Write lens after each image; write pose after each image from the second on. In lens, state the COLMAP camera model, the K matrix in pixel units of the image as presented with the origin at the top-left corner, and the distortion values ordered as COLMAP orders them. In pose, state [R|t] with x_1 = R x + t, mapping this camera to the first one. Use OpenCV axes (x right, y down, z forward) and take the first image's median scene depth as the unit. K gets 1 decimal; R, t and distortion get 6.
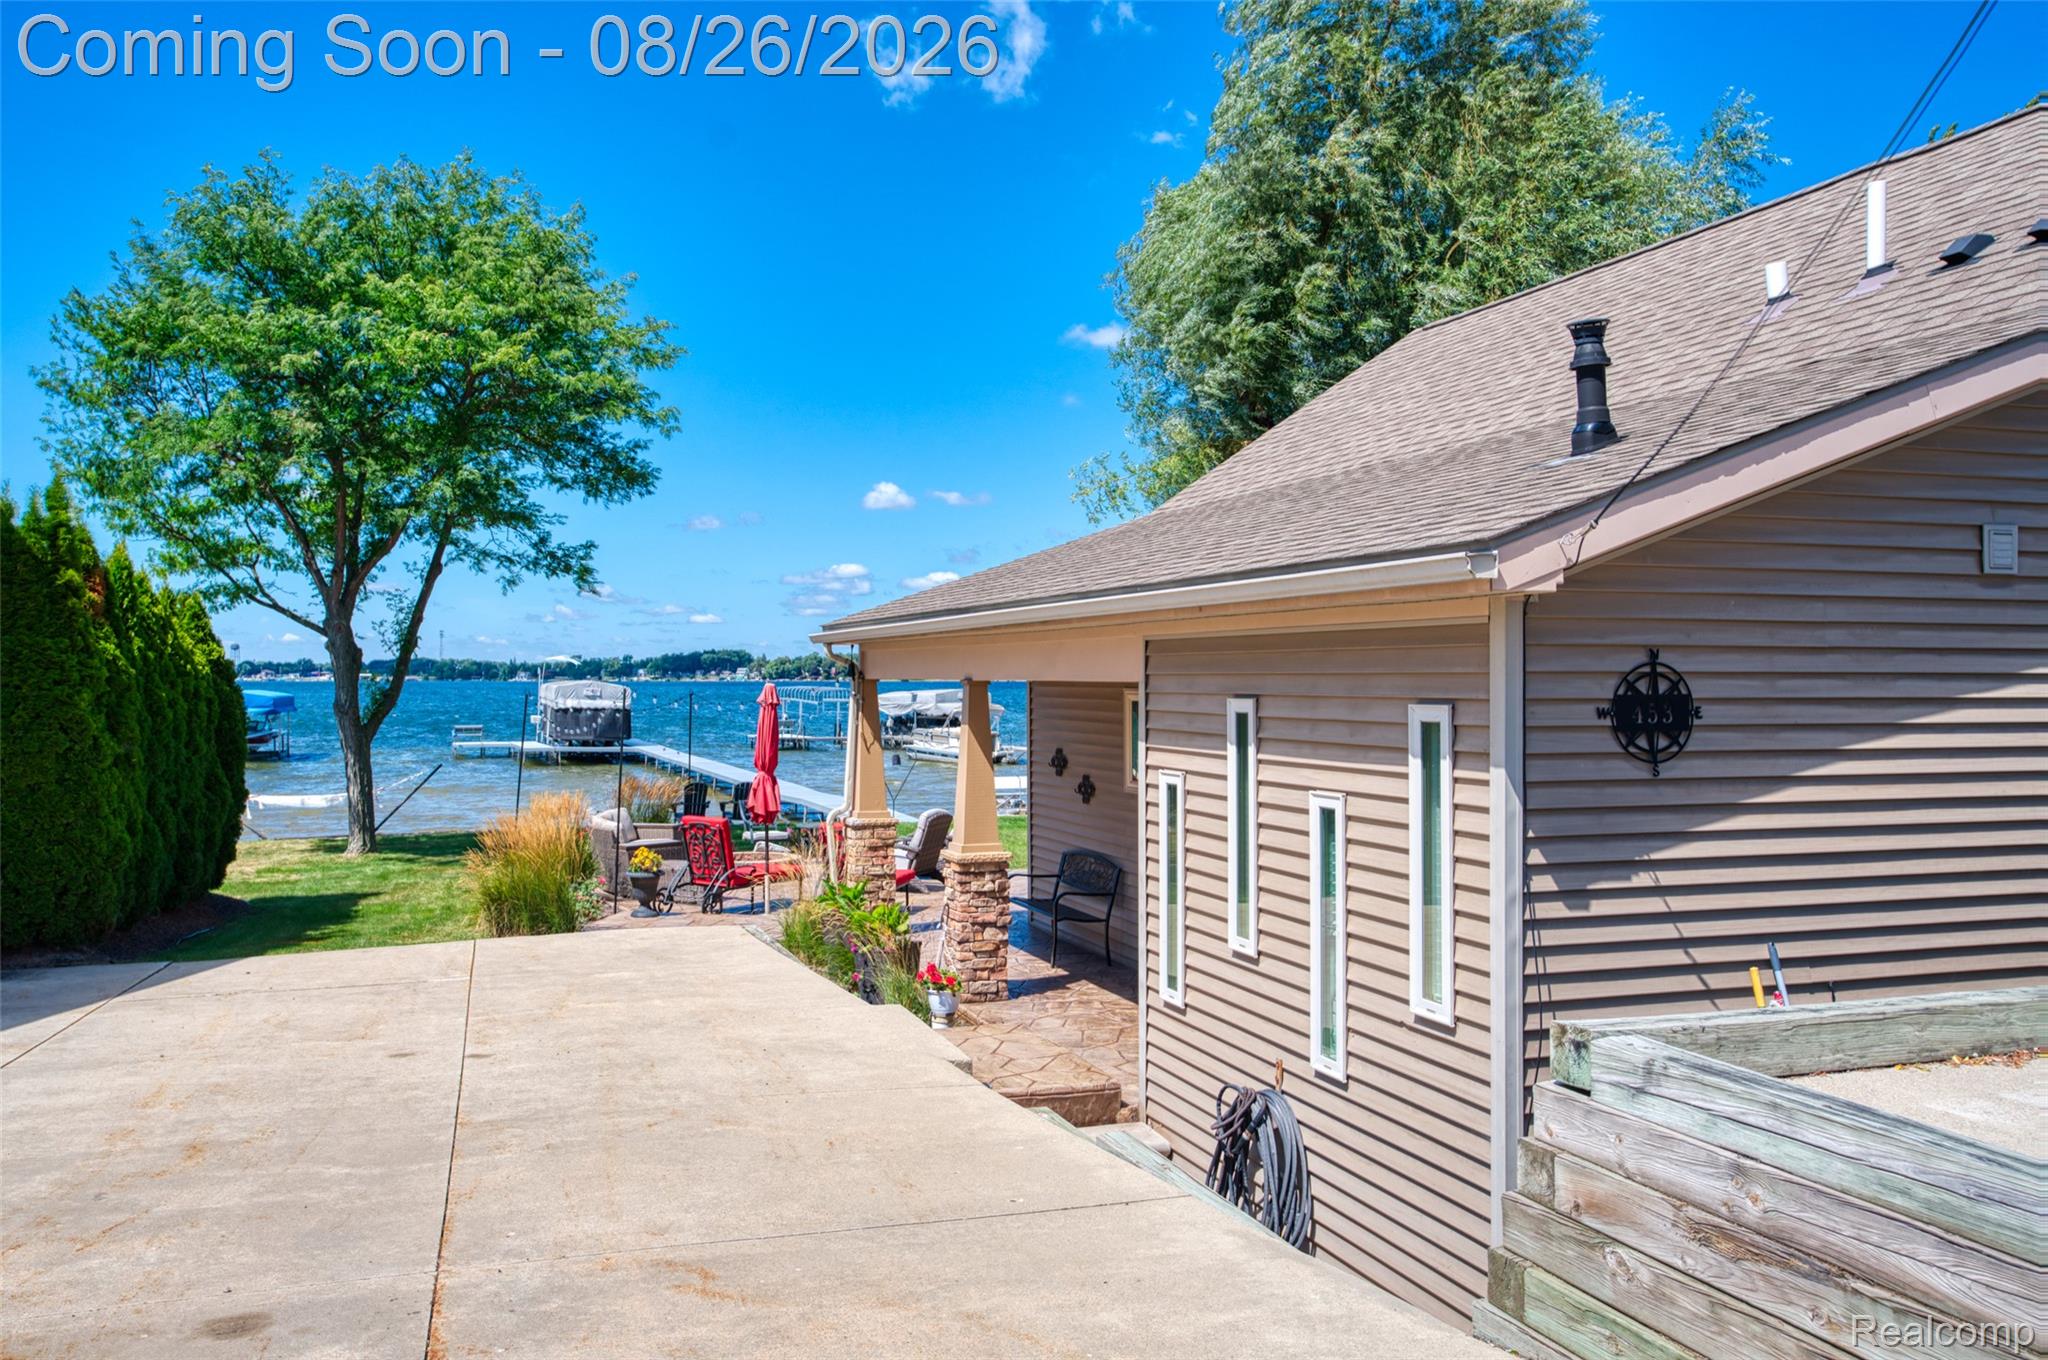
lens RADIAL K [[1537.3, 0, 948.7], [0, 1537.3, 671.5], [0, 0, 1]] dist [-0.004559, 0.037342]
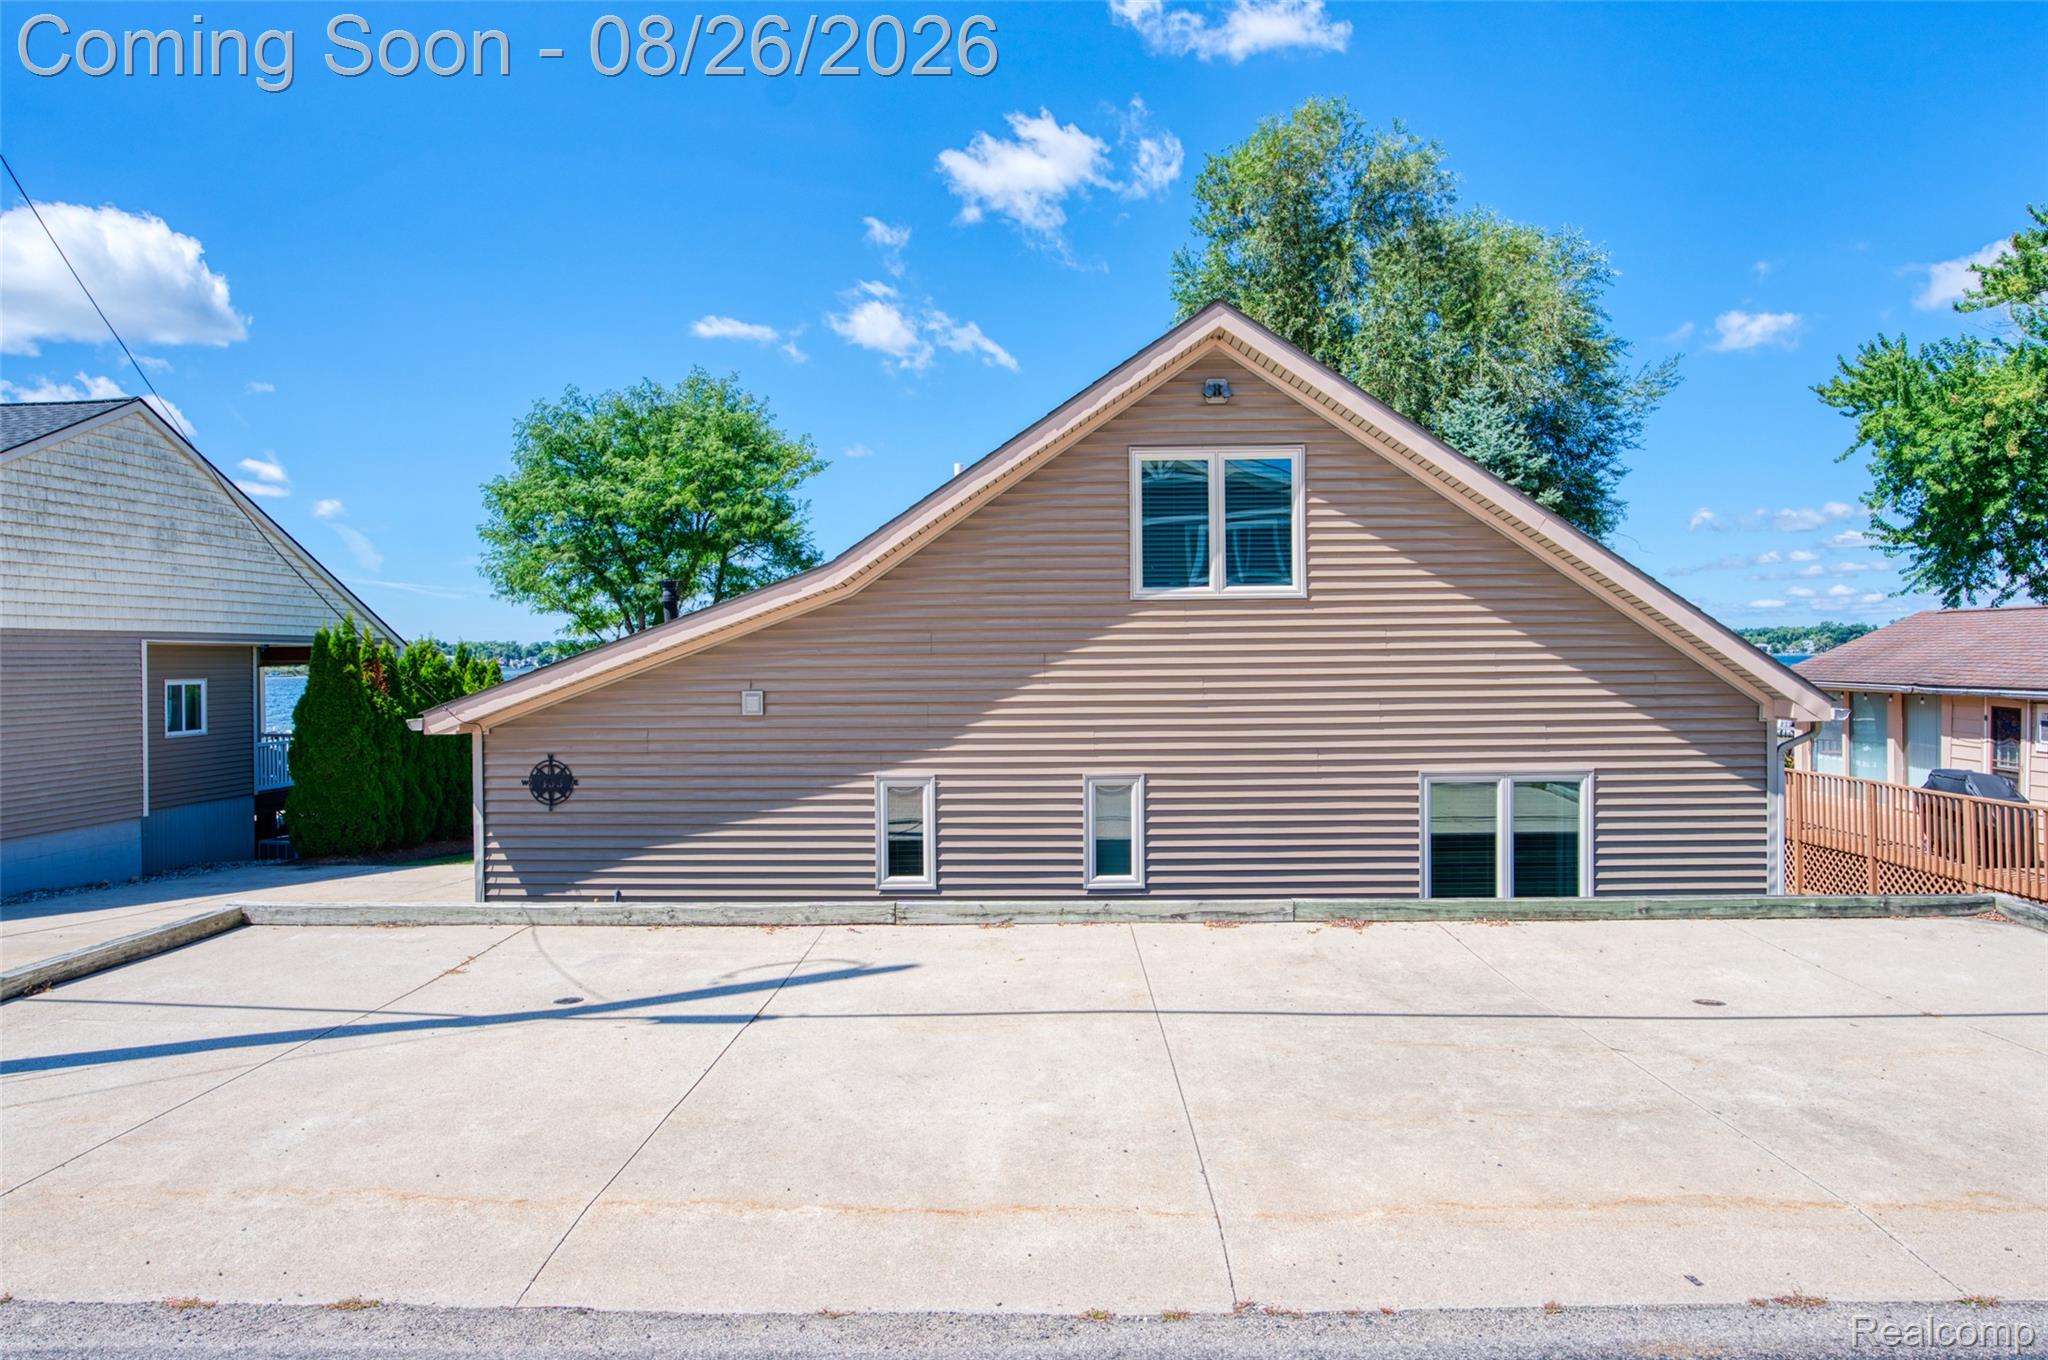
lens RADIAL K [[1266.5, 0, 1015.0], [0, 1266.5, 669.6], [0, 0, 1]] dist [-0.035152, 0.002198]
pose [[0.937729, -0.007532, -0.347286, 1.300379], [0.012261, 0.999860, 0.011420, -0.112851], [0.347151, -0.014967, 0.937690, -0.360199]]
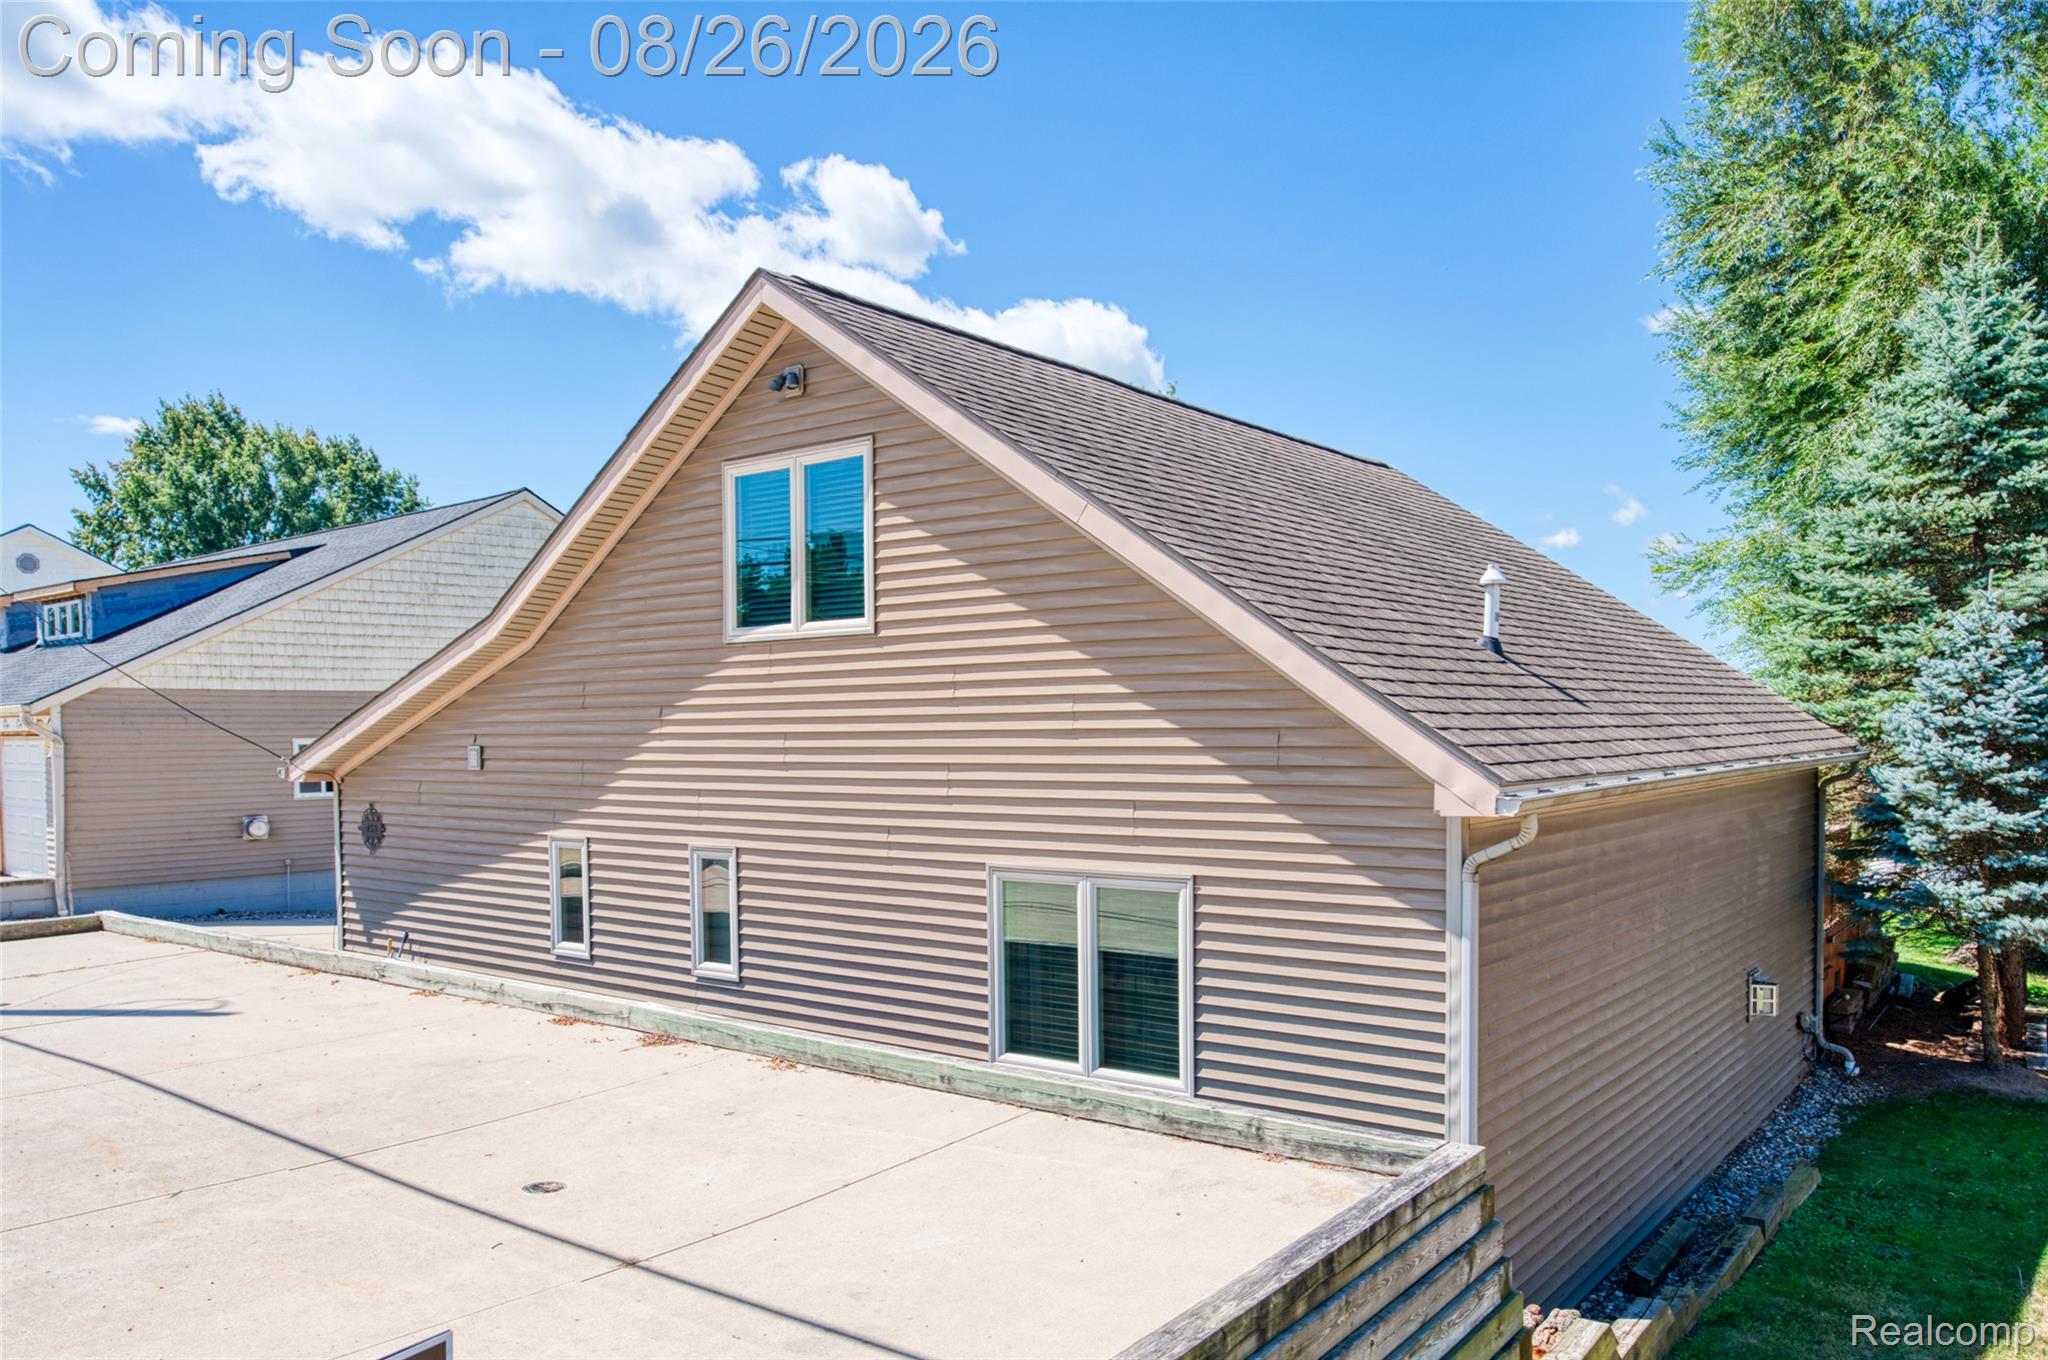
lens RADIAL K [[1448.9, 0, 1017.1], [0, 1448.9, 789.5], [0, 0, 1]] dist [-0.012881, 0.000190]
pose [[0.555518, 0.029653, -0.830976, 2.195862], [0.014765, 0.998855, 0.045515, -0.093386], [0.831374, -0.037554, 0.554444, 0.440042]]
